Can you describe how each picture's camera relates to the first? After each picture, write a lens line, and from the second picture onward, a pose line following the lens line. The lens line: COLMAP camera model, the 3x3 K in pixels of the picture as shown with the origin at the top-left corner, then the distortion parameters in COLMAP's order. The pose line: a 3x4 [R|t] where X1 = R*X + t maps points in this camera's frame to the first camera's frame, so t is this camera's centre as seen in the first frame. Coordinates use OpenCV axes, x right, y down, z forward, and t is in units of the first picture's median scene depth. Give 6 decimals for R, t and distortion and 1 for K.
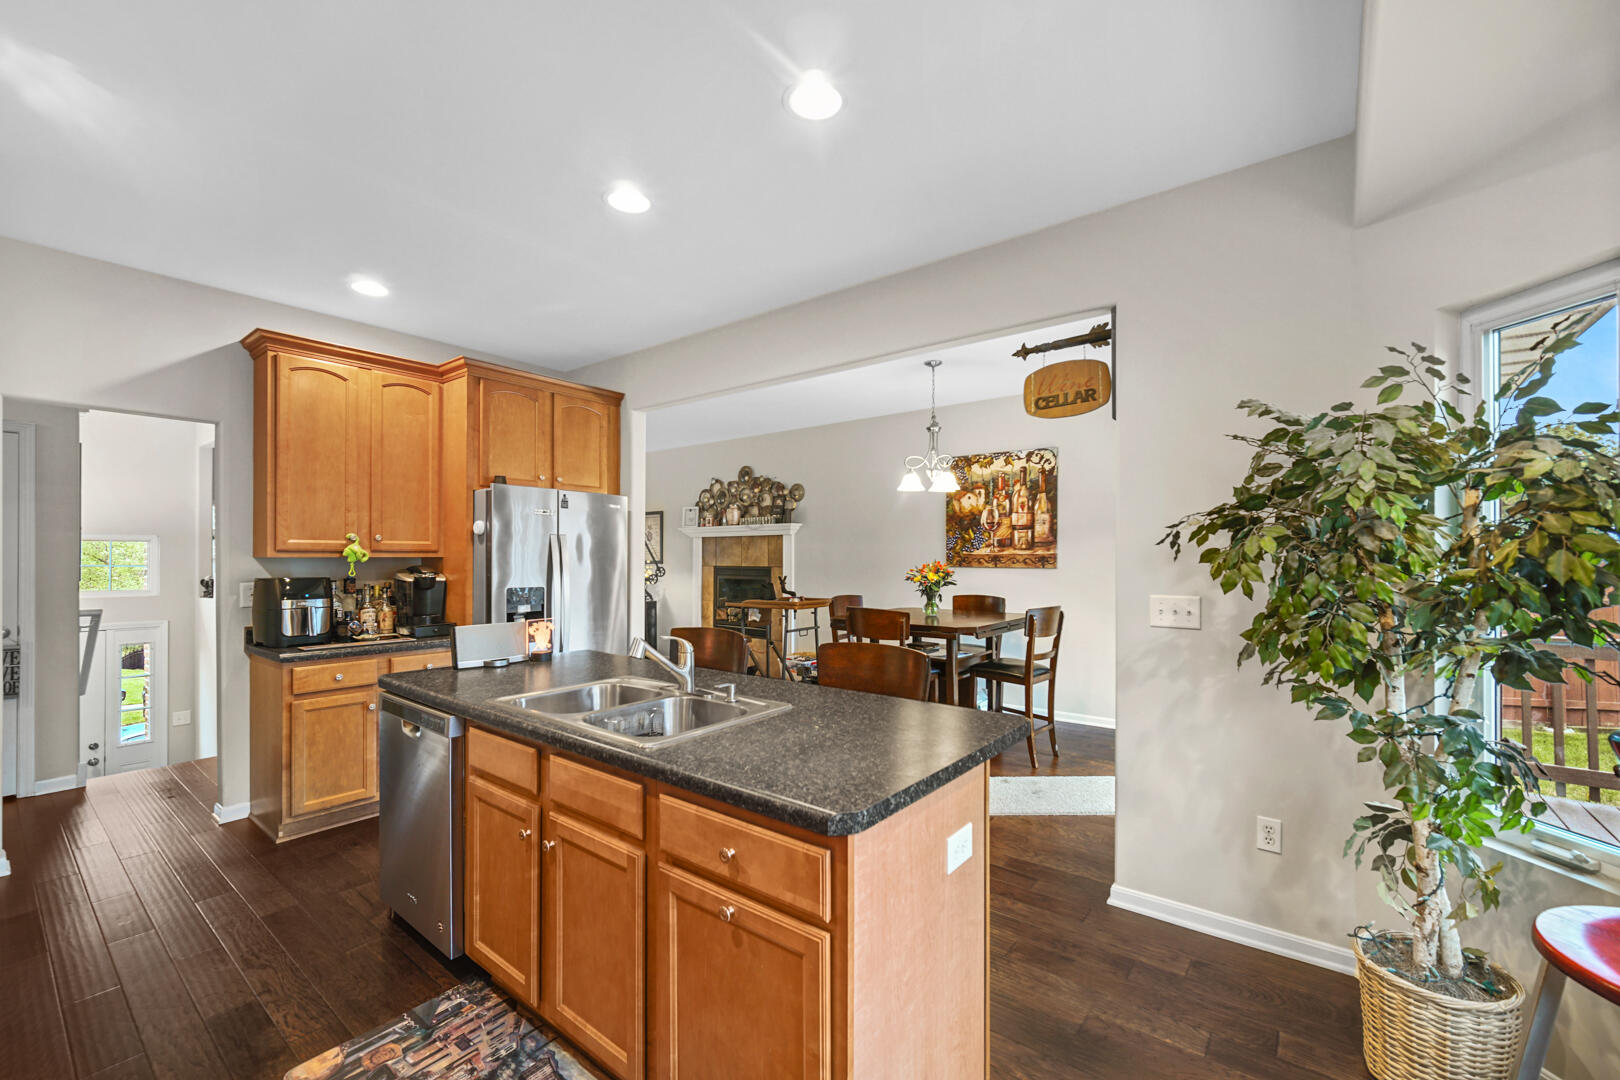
lens RADIAL K [[670.4, 0, 812.9], [0, 670.4, 557.5], [0, 0, 1]] dist [-0.001087, -0.000261]
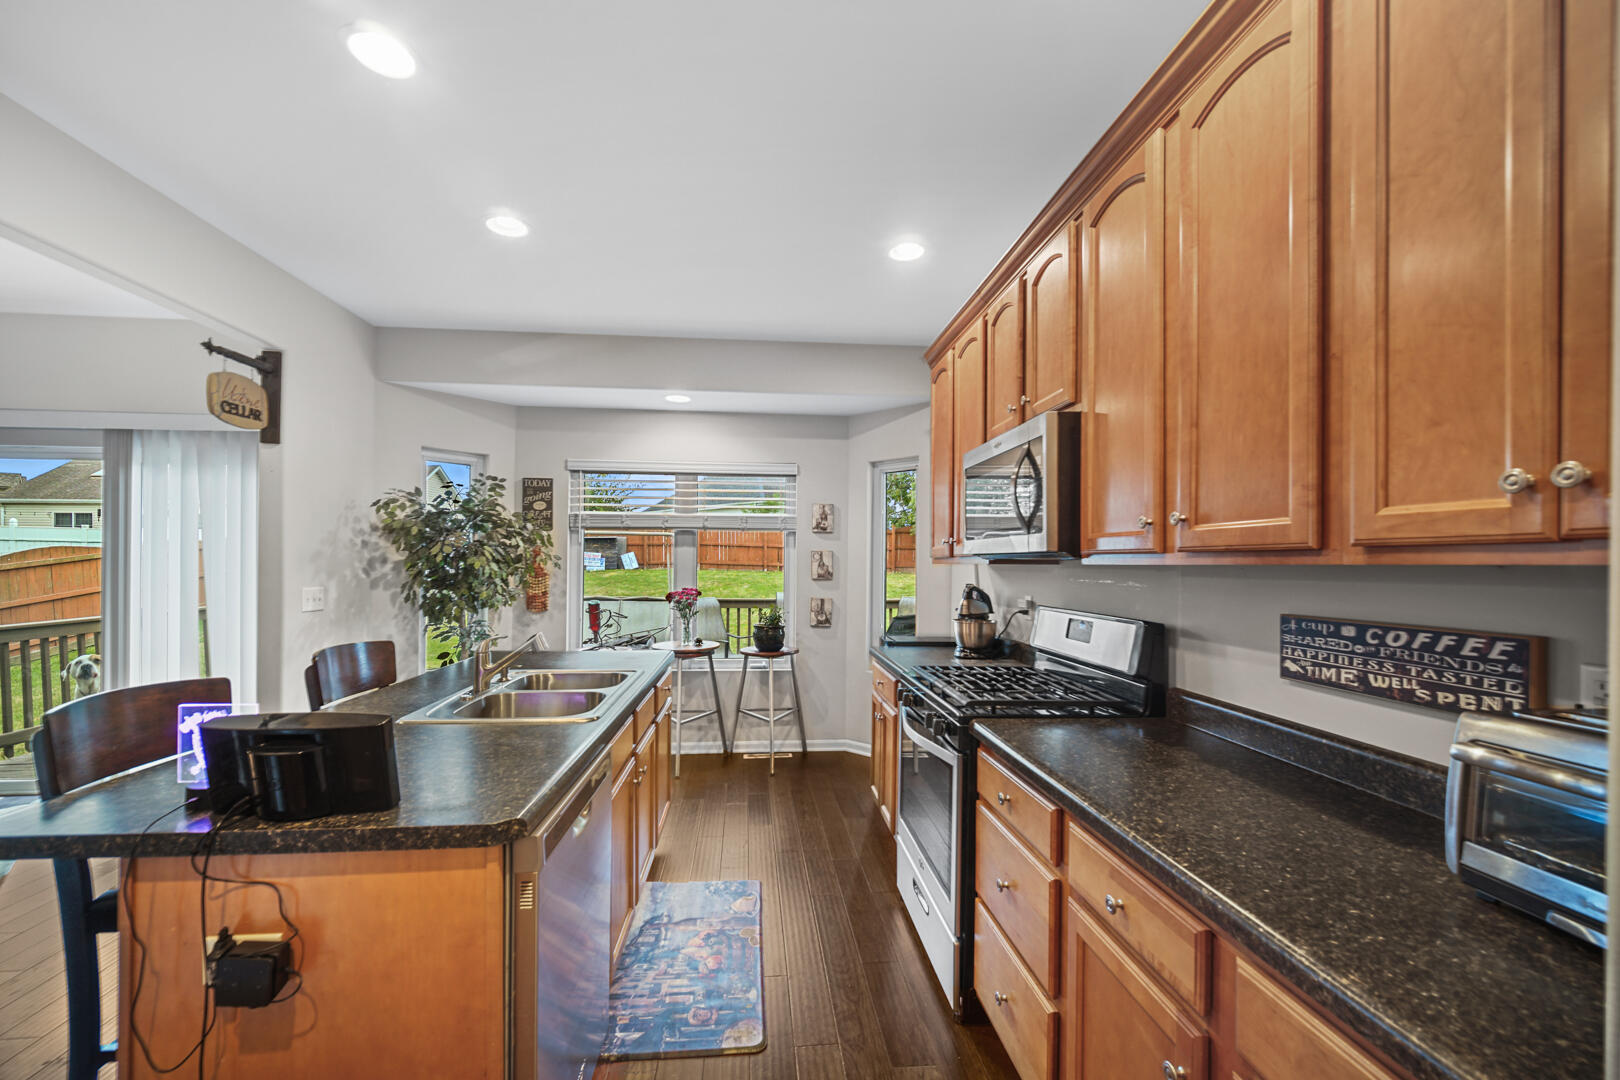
lens RADIAL K [[670.4, 0, 812.9], [0, 670.4, 557.5], [0, 0, 1]] dist [-0.001087, -0.000261]
pose [[-0.691548, 0.000436, 0.722330, -0.790515], [-0.004078, 0.999982, -0.004507, -0.000253], [-0.722319, -0.006062, -0.691534, 0.827710]]
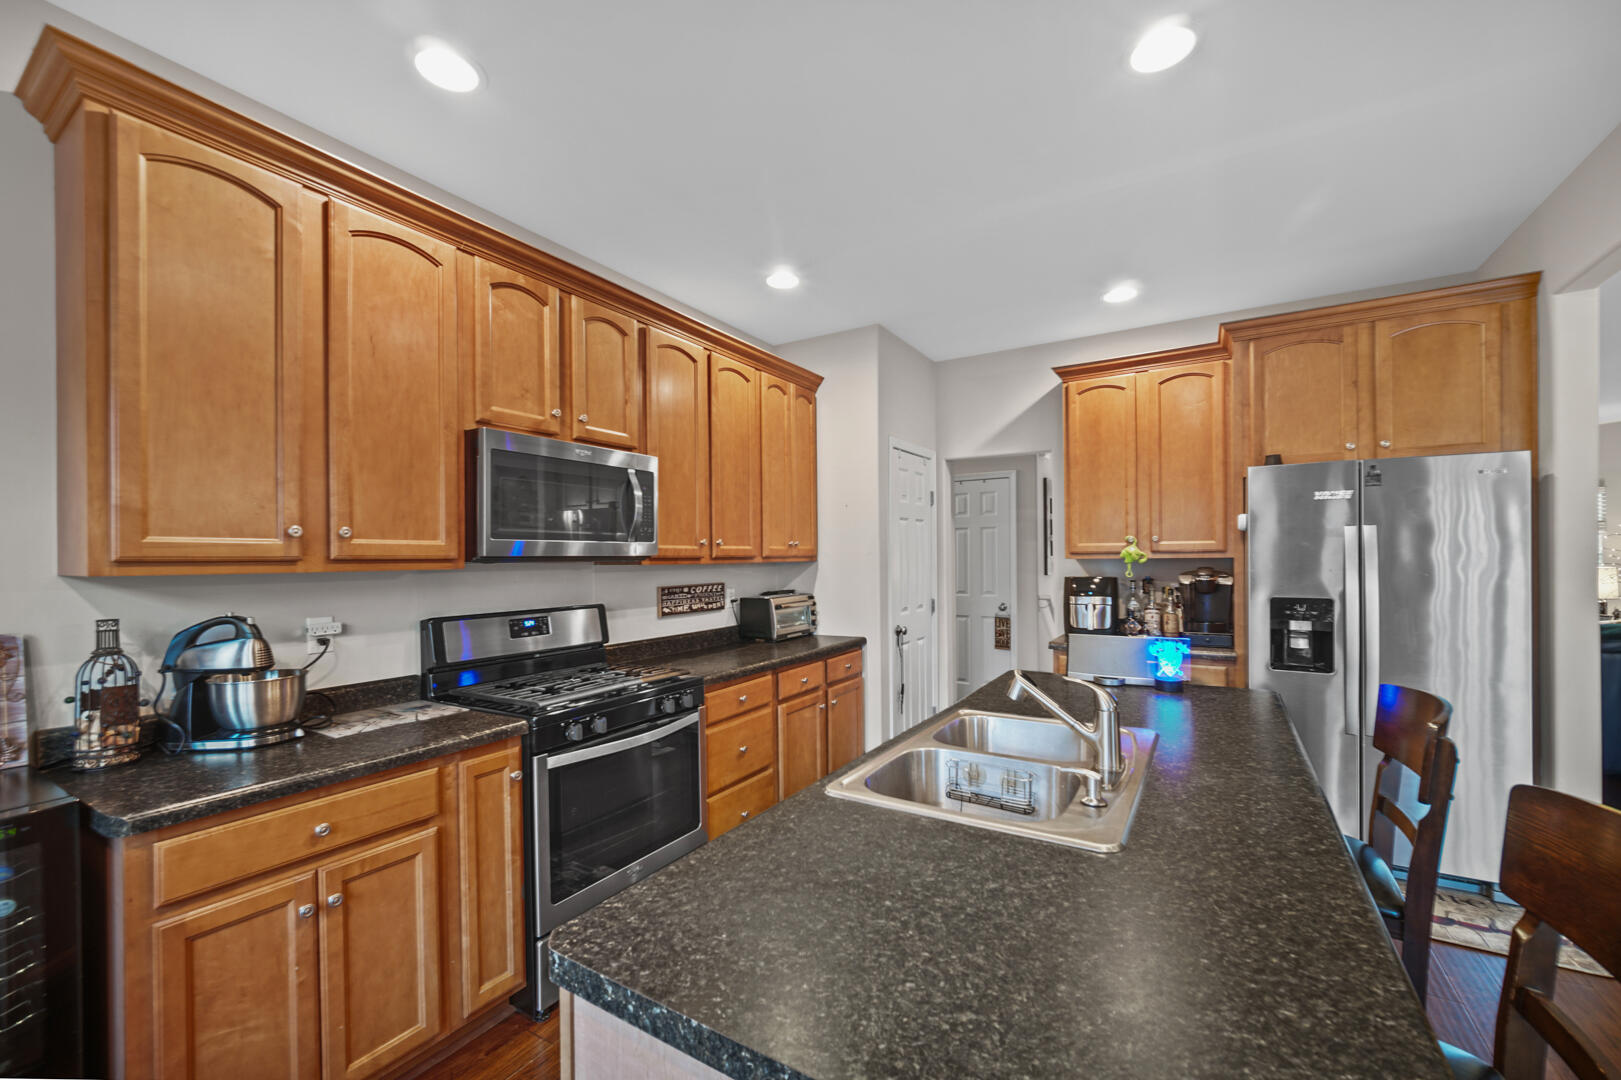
lens RADIAL K [[650.0, 0, 812.9], [0, 650.0, 560.2], [0, 0, 1]] dist [-0.000483, -0.000114]
pose [[0.112714, 0.004276, -0.993618, 0.257918], [0.009104, 0.999944, 0.005336, -0.007365], [0.993586, -0.009647, 0.112668, 0.404048]]
